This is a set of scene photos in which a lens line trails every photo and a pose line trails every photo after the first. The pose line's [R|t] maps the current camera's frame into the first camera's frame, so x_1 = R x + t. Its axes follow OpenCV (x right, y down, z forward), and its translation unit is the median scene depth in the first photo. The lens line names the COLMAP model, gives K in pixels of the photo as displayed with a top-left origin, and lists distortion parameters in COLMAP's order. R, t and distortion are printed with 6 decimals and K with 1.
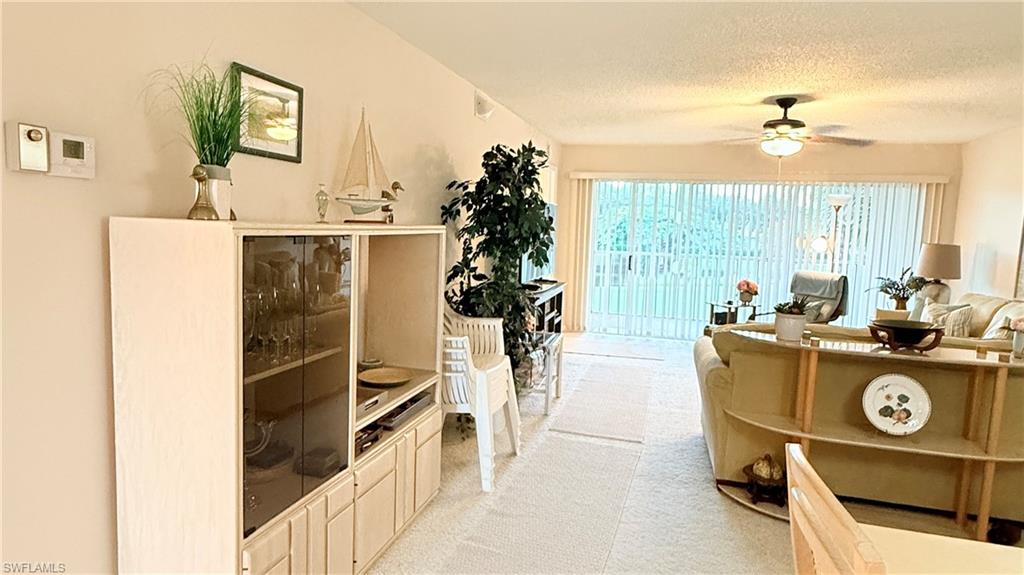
lens RADIAL K [[583.5, 0, 512.0], [0, 583.5, 287.5], [0, 0, 1]] dist [-0.001052, 0.000072]
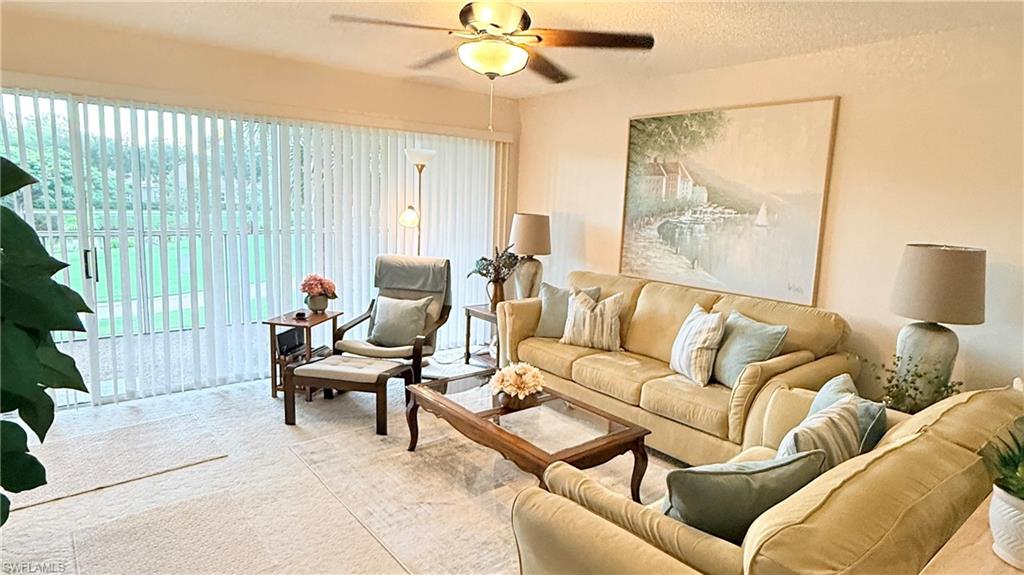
lens RADIAL K [[583.5, 0, 512.0], [0, 583.5, 287.5], [0, 0, 1]] dist [-0.001052, 0.000072]
pose [[0.578895, -0.136111, 0.803962, 0.007860], [0.067778, 0.990590, 0.118903, -0.066798], [-0.812581, -0.014342, 0.582672, 0.479499]]
